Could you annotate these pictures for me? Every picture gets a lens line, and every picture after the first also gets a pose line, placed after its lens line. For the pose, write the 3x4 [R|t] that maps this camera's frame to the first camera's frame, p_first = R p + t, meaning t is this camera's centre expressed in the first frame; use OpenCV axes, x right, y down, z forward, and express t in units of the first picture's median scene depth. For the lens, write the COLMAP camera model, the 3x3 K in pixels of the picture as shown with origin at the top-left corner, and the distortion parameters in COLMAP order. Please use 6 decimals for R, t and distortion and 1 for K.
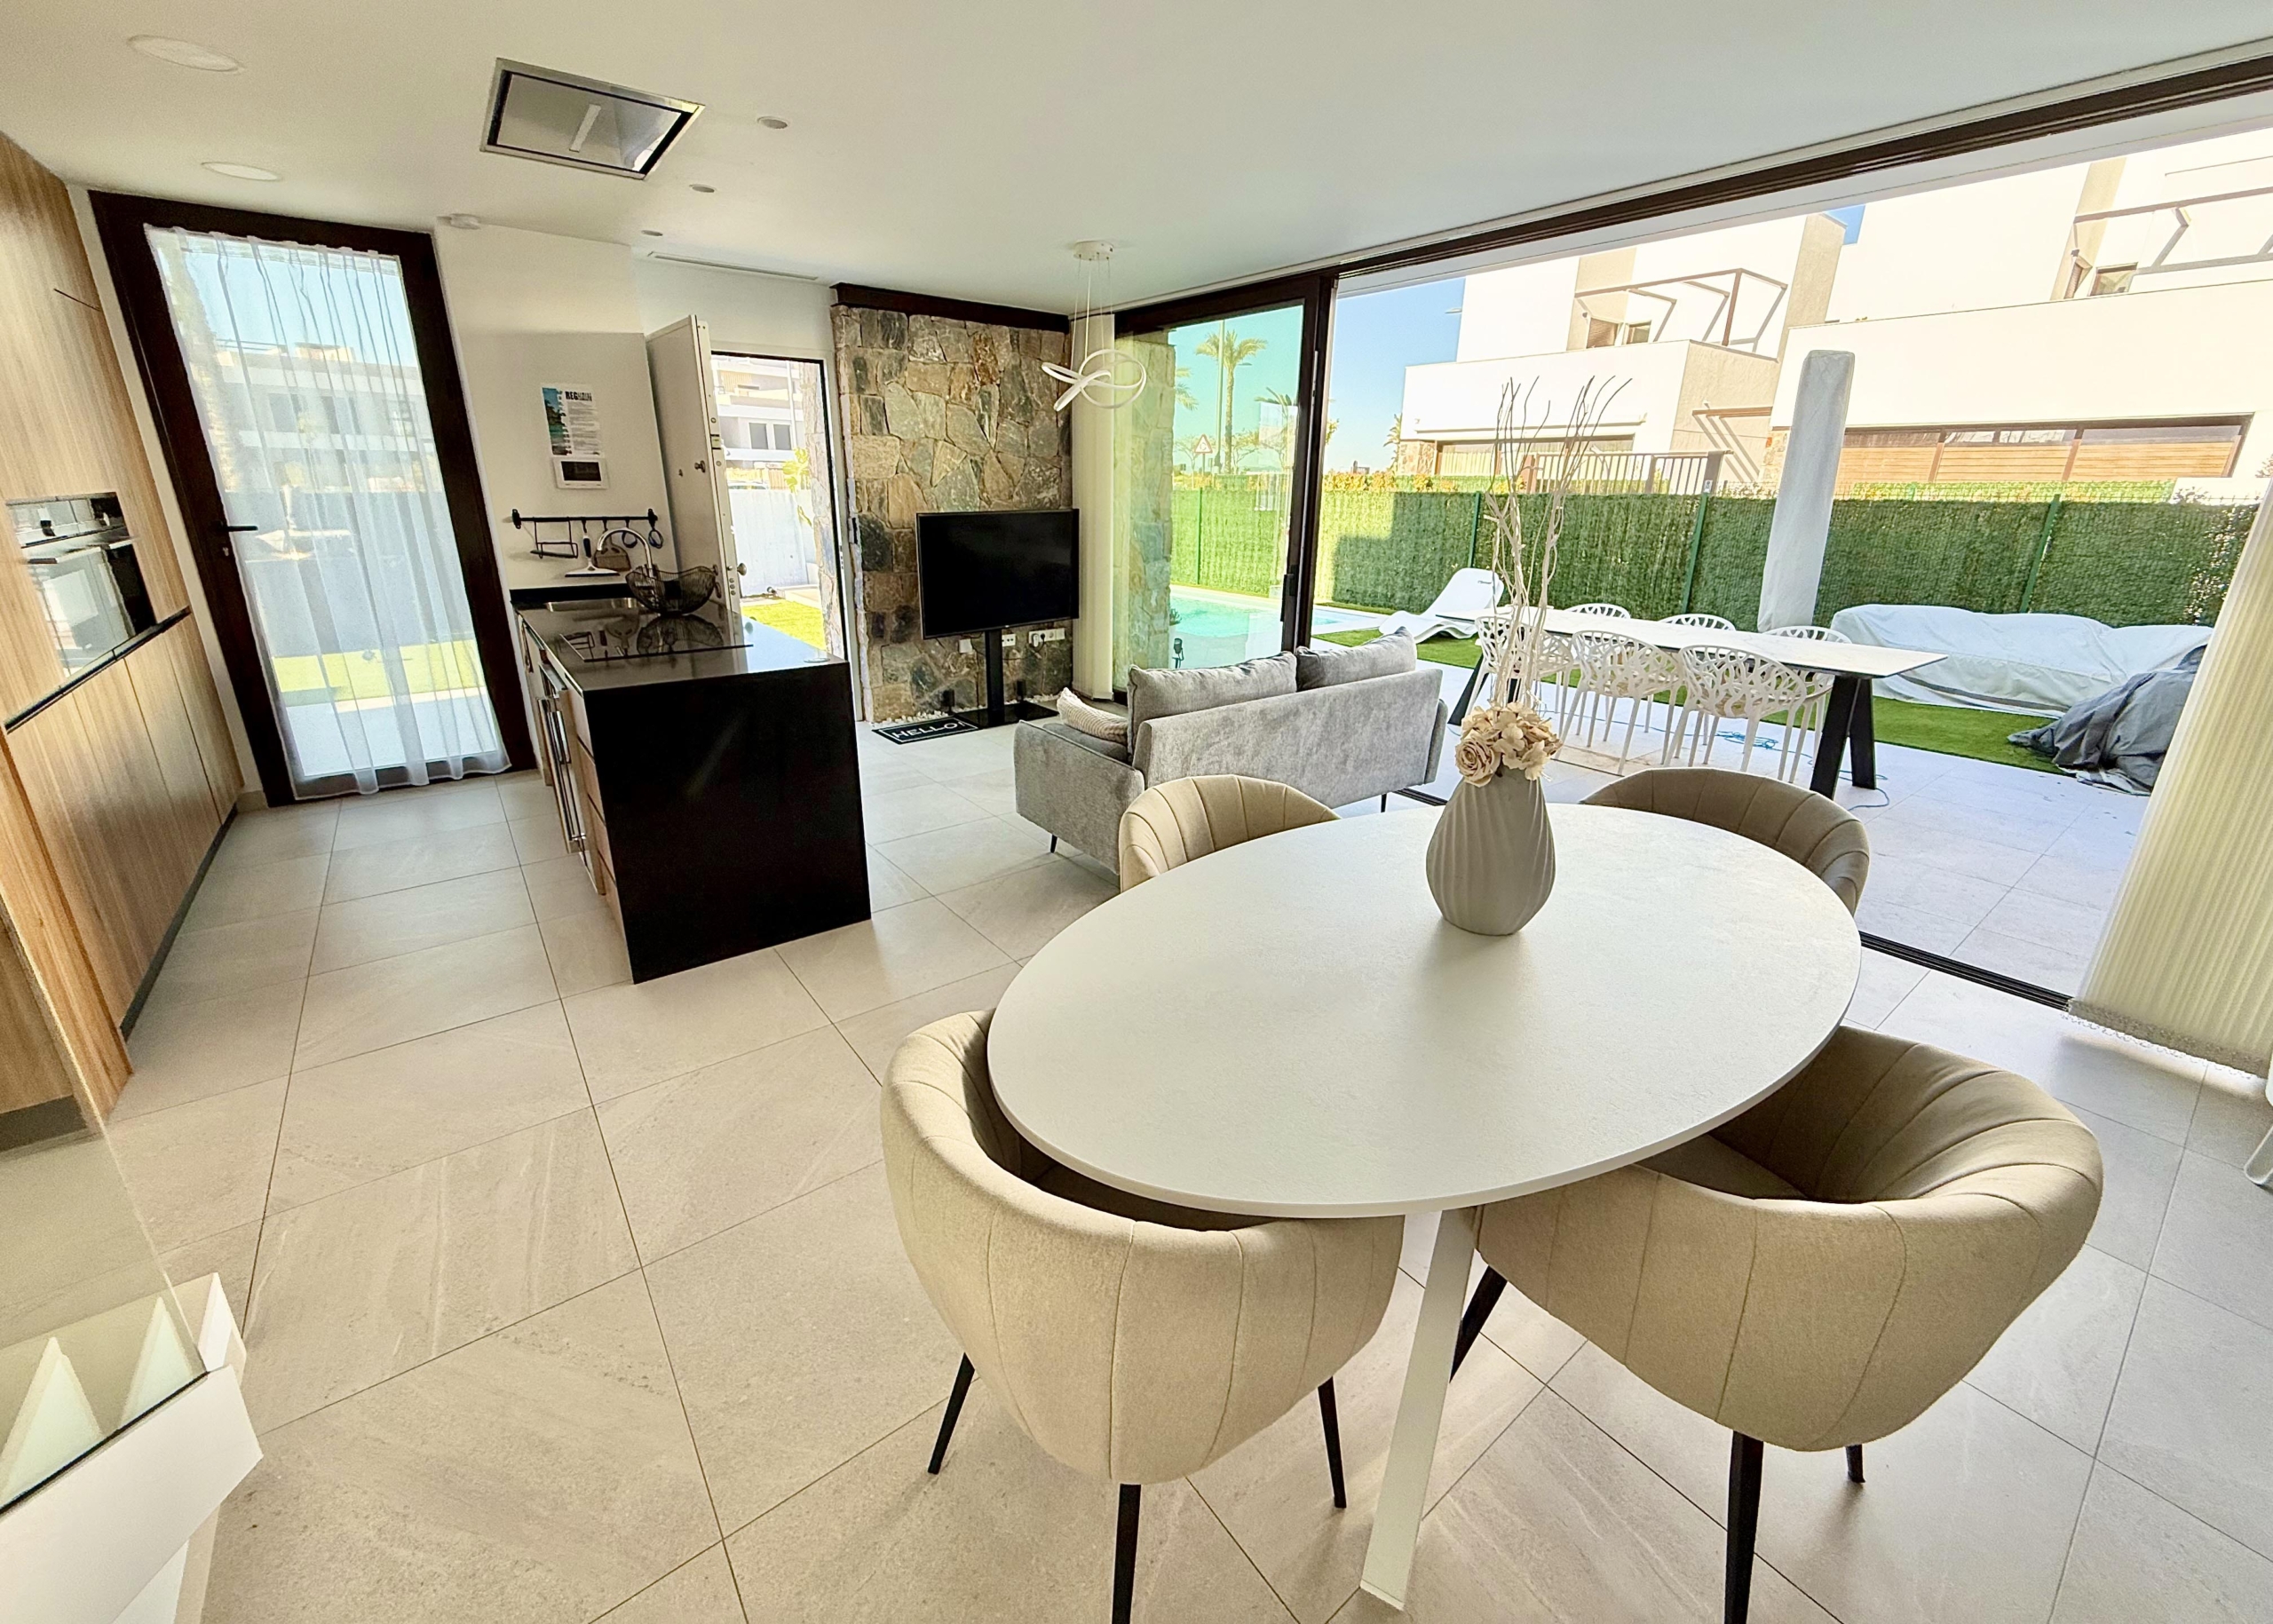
lens RADIAL K [[912.2, 0, 1131.4], [0, 912.2, 773.2], [0, 0, 1]] dist [-0.001974, 0.001207]
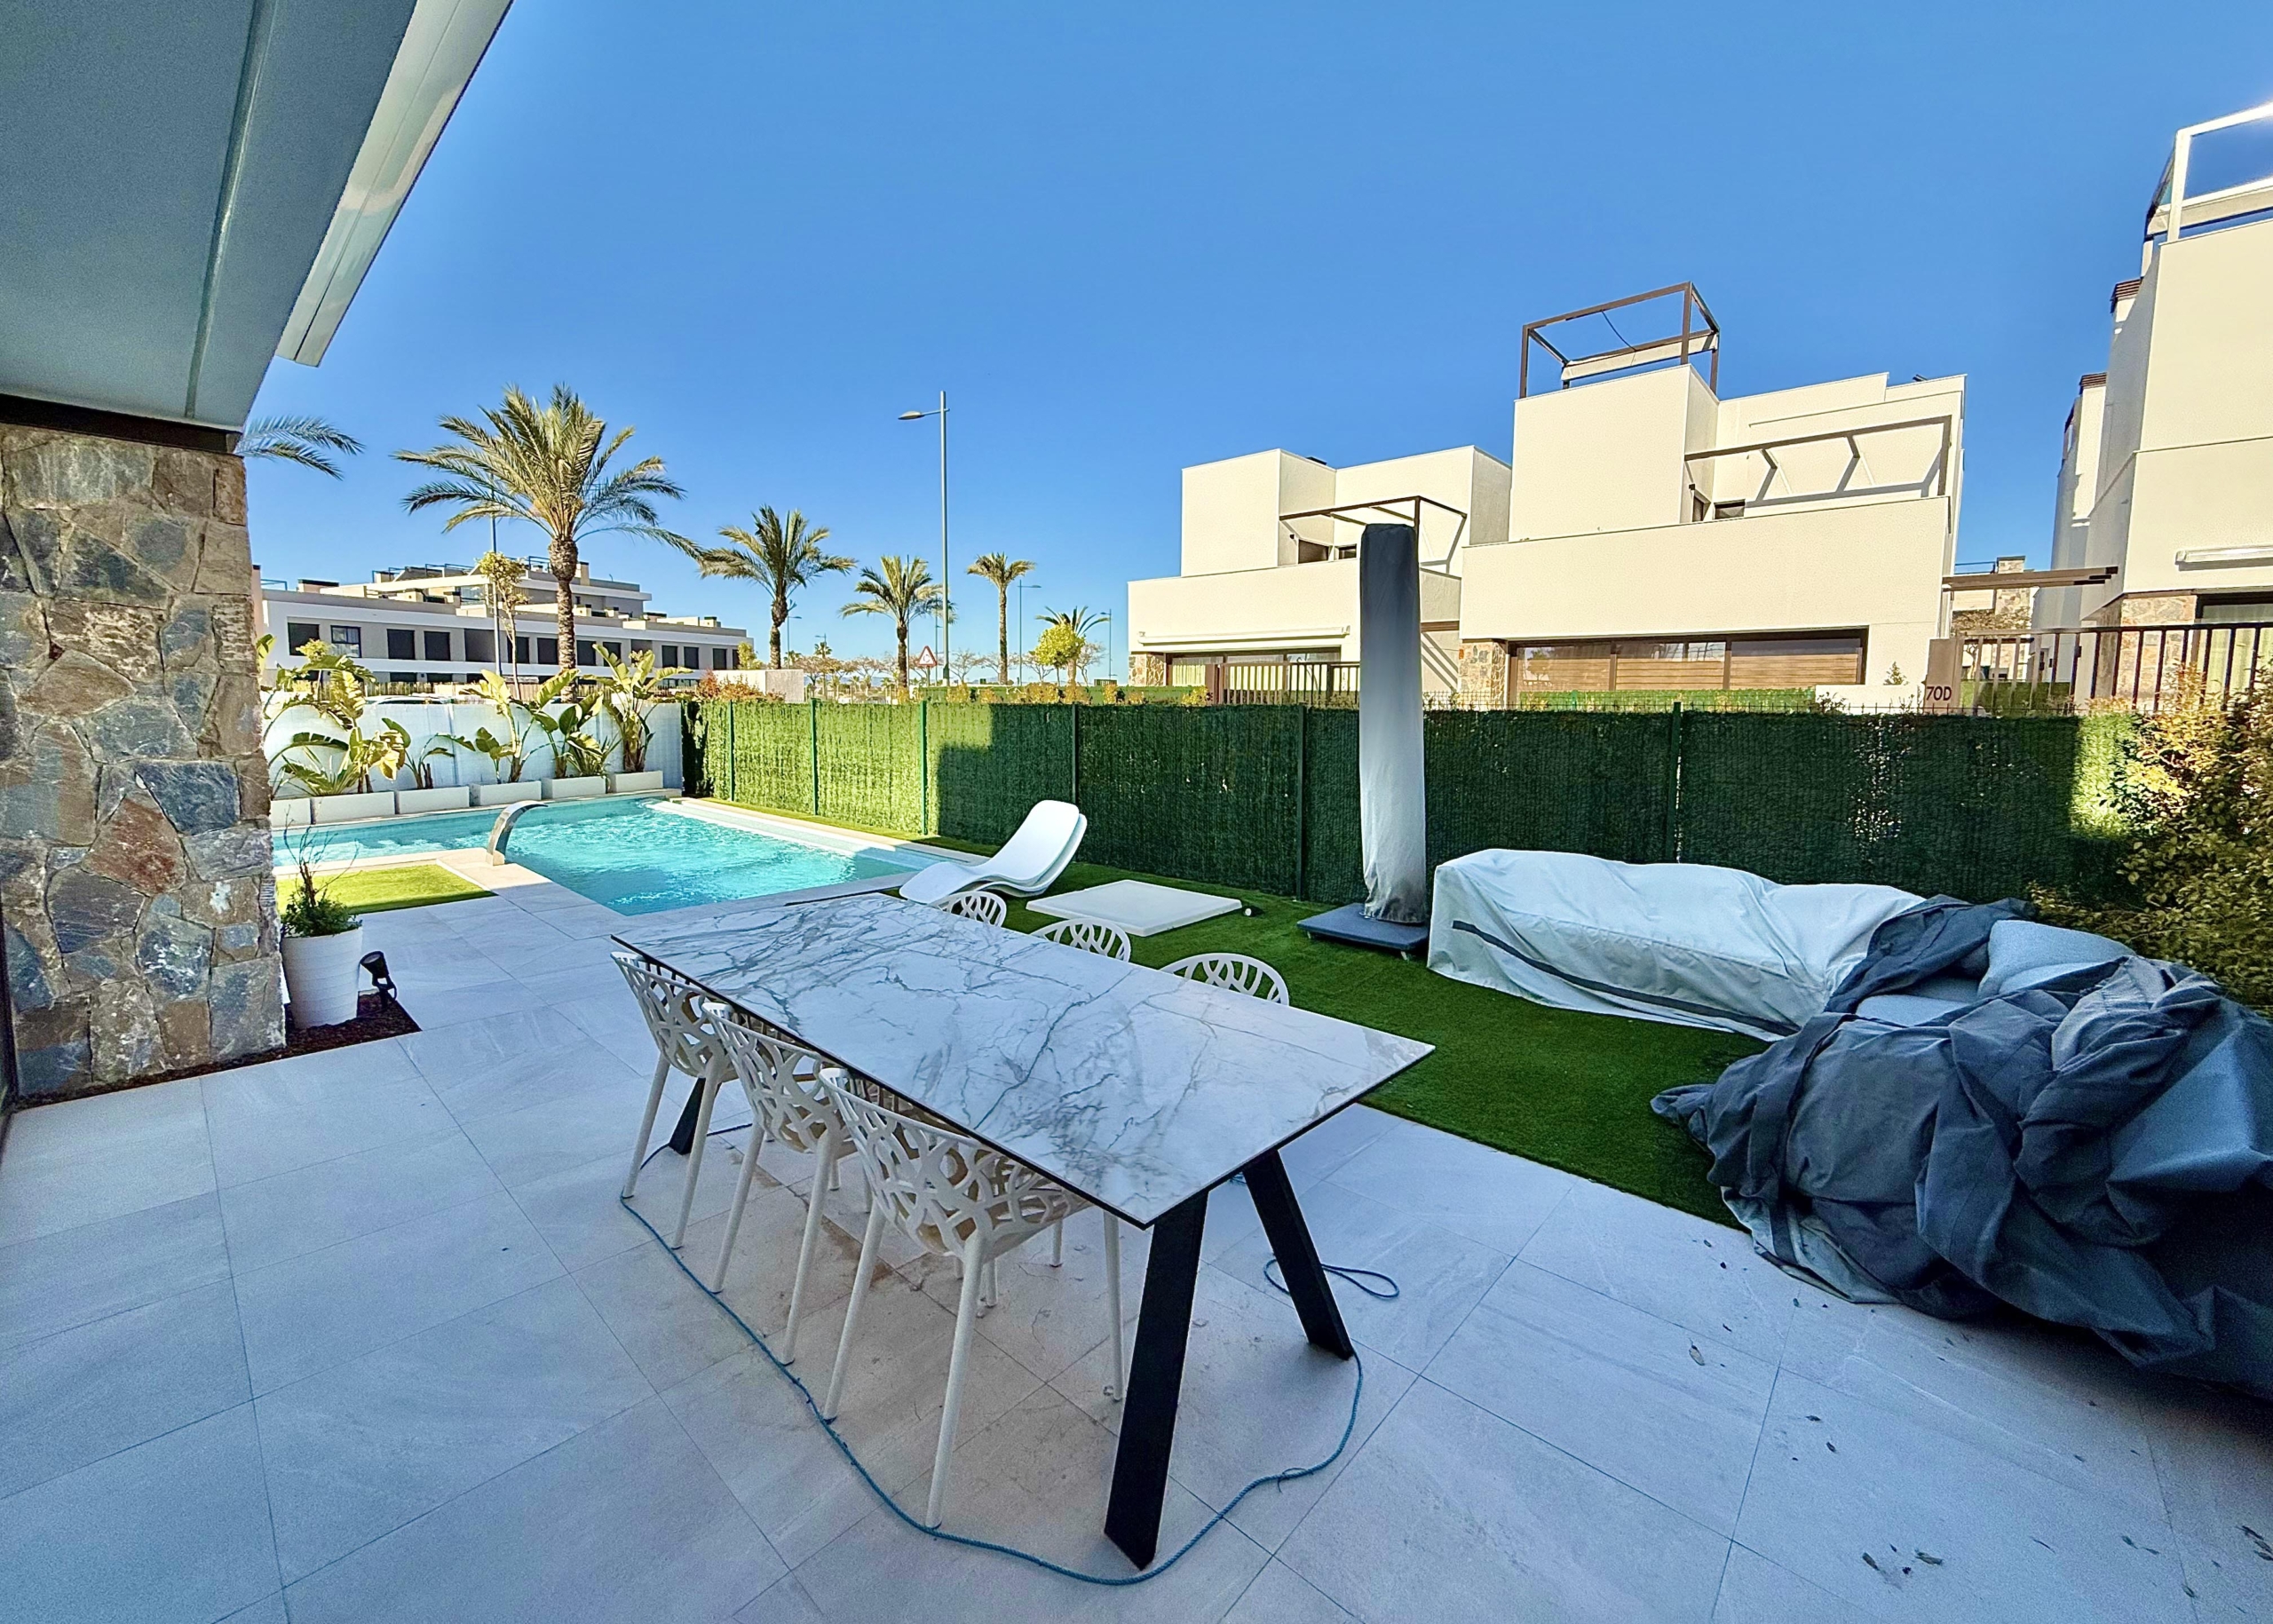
lens RADIAL K [[912.2, 0, 1132.2], [0, 912.2, 772.4], [0, 0, 1]] dist [-0.001974, 0.001207]
pose [[0.983727, -0.017938, 0.178770, 0.264963], [0.057458, 0.974159, -0.218430, -0.067450], [-0.170232, 0.225148, 0.959338, 0.223192]]
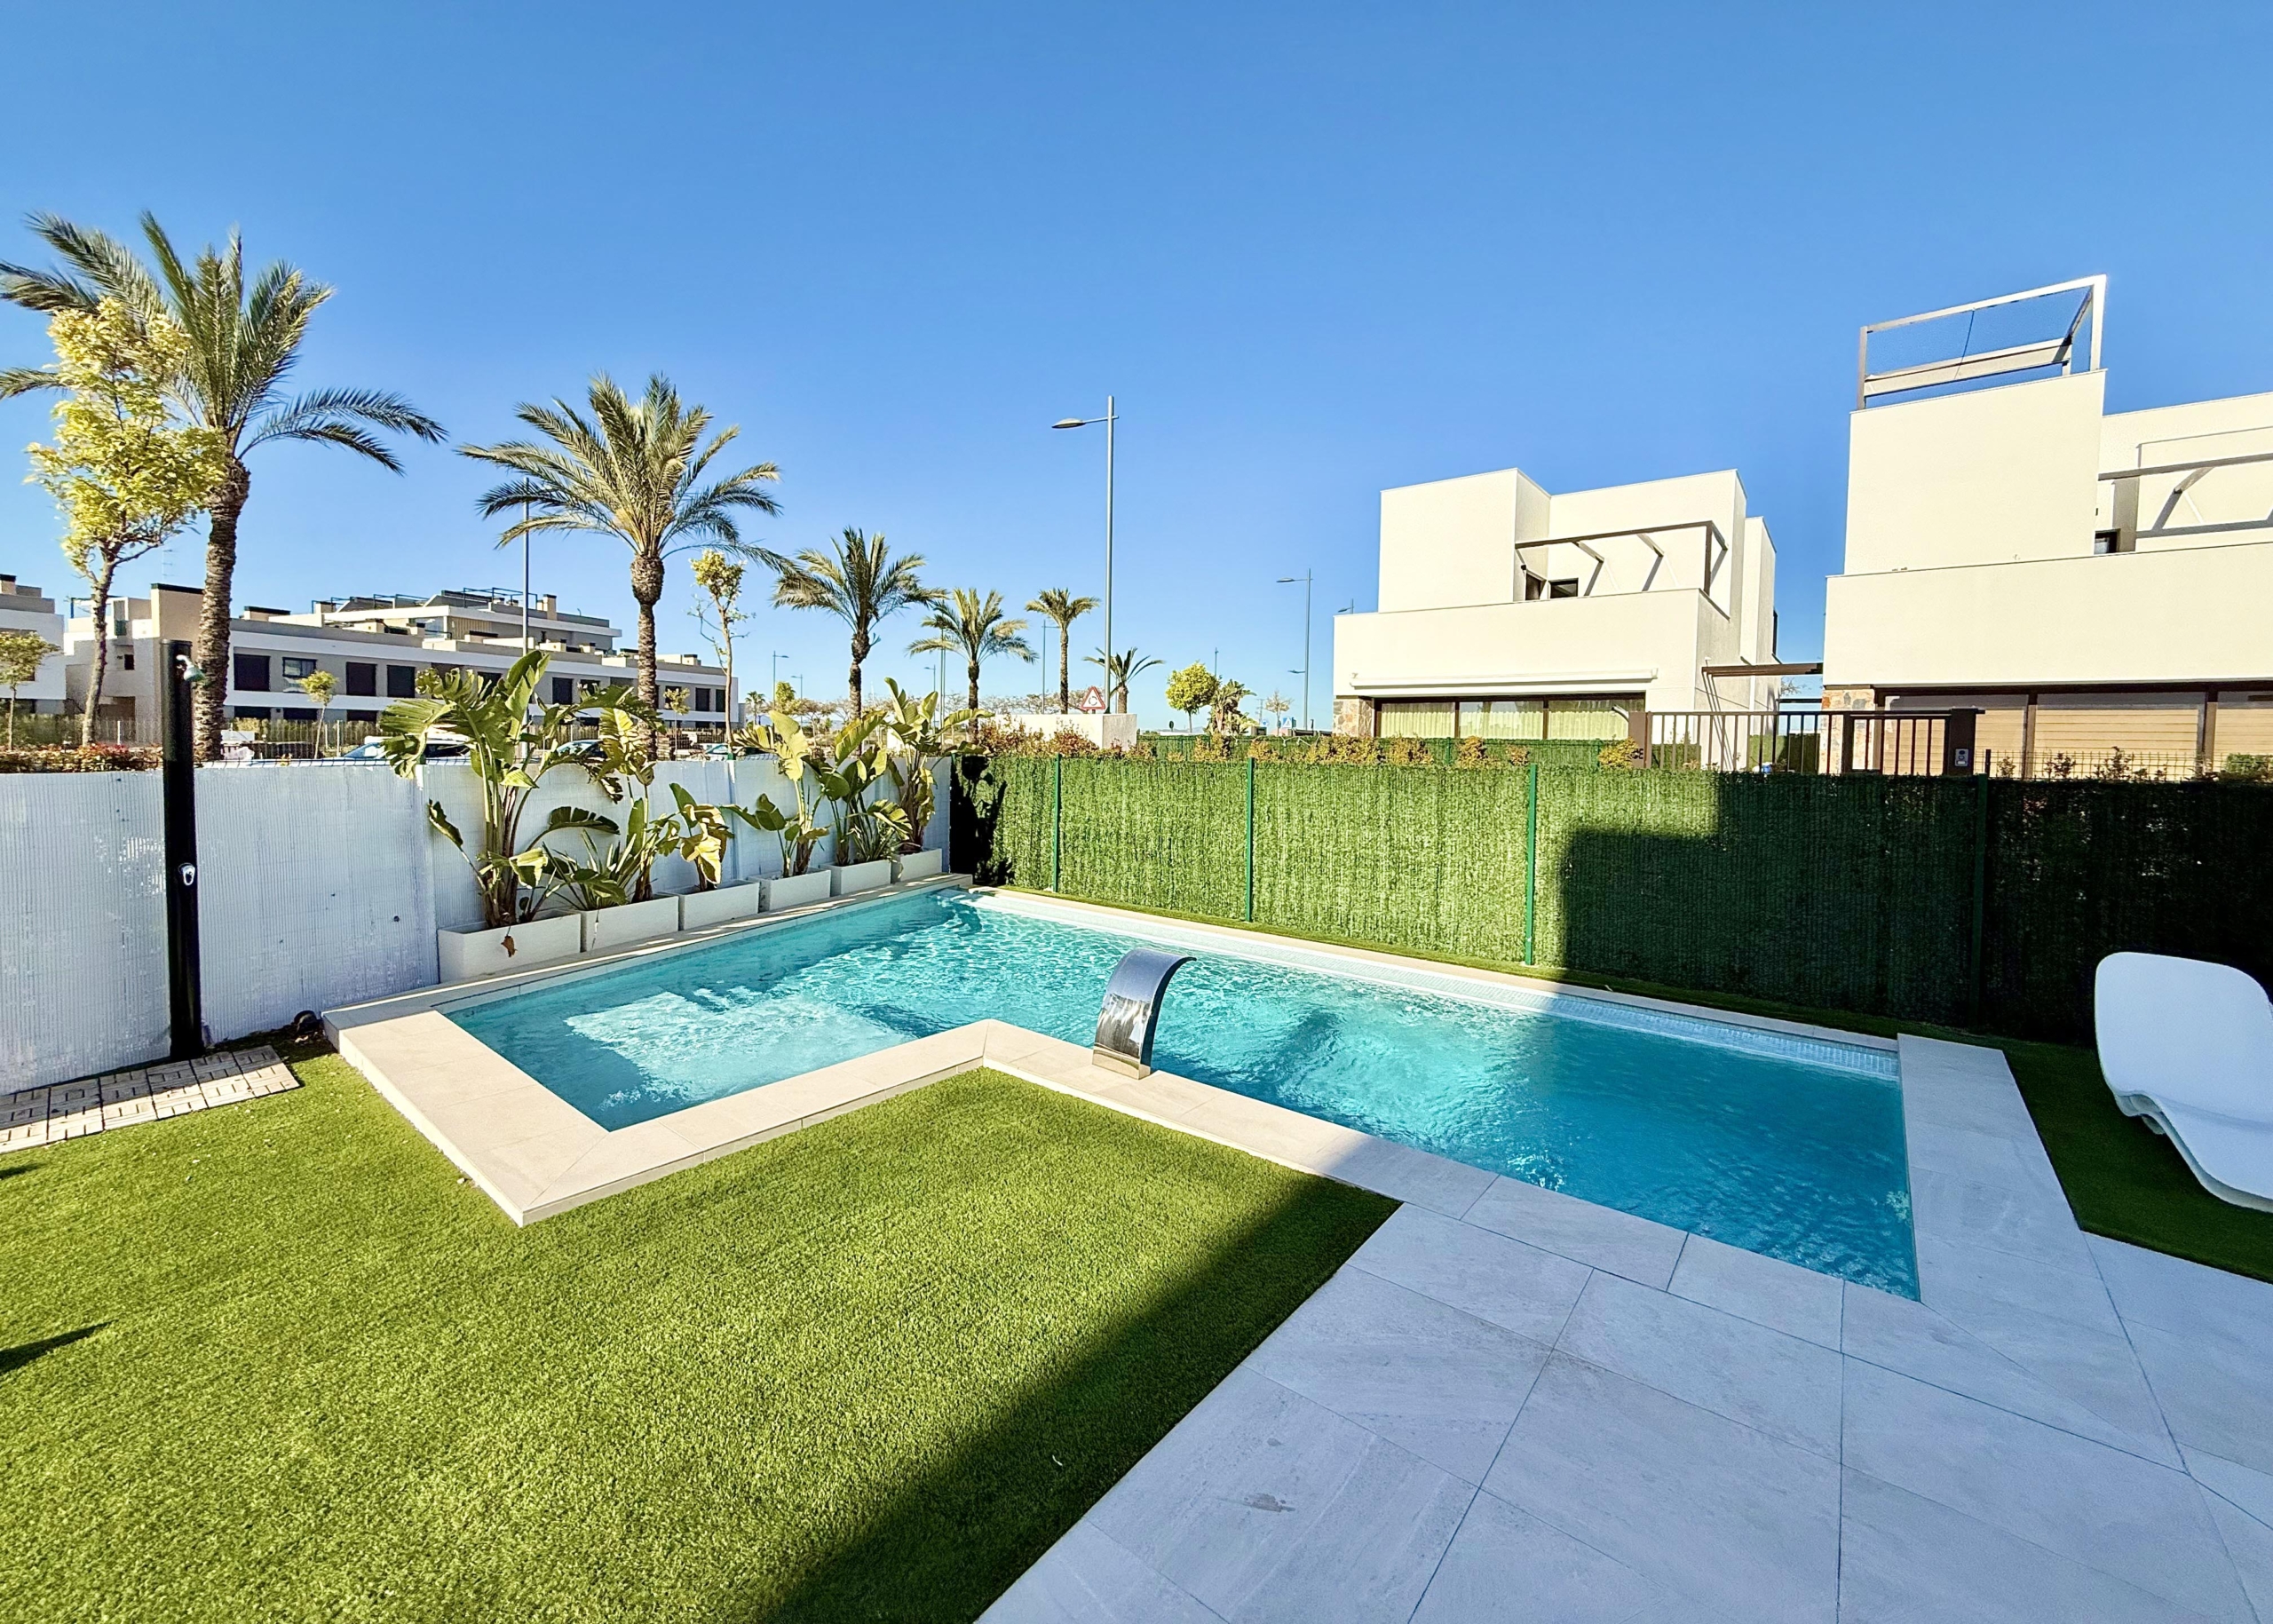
lens RADIAL K [[912.2, 0, 1138.8], [0, 912.2, 773.0], [0, 0, 1]] dist [-0.001974, 0.001207]
pose [[0.970808, -0.003660, 0.239829, -0.167000], [0.068136, 0.962901, -0.261113, -0.197339], [-0.229976, 0.269831, 0.935041, 0.597501]]
